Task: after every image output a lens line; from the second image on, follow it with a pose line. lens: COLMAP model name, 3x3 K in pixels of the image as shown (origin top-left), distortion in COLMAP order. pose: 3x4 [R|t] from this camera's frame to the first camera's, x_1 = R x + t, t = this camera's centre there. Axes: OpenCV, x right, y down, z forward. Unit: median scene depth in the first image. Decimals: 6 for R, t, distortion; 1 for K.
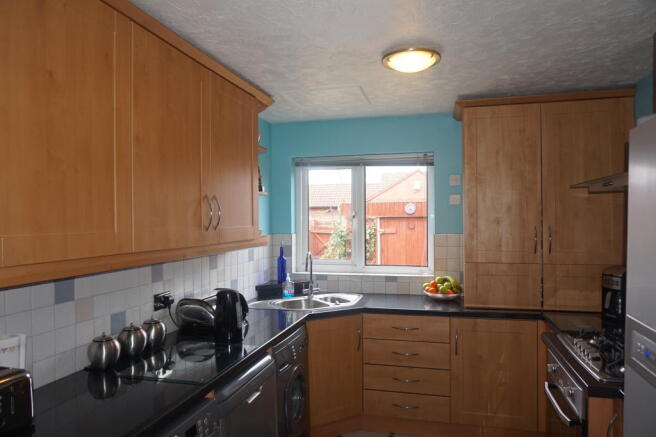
lens RADIAL K [[443.9, 0, 325.9], [0, 443.9, 220.7], [0, 0, 1]] dist [-0.042428, 0.024544]
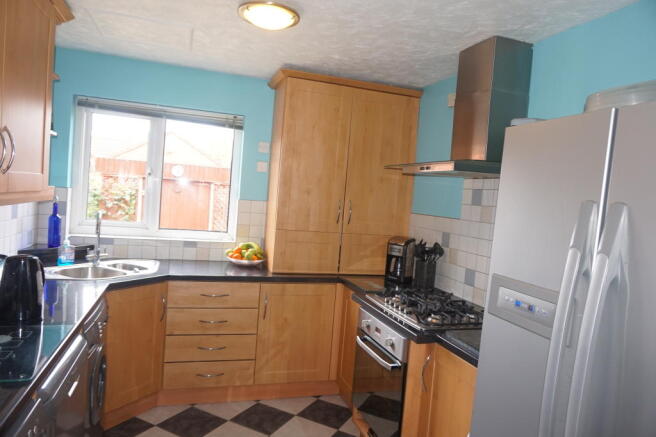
lens RADIAL K [[443.9, 0, 328.1], [0, 443.9, 220.1], [0, 0, 1]] dist [-0.042428, 0.024544]
pose [[0.836787, 0.043525, 0.545796, -0.147338], [-0.083279, 0.995355, 0.048303, 0.013224], [-0.541158, -0.085872, 0.836525, 0.075121]]
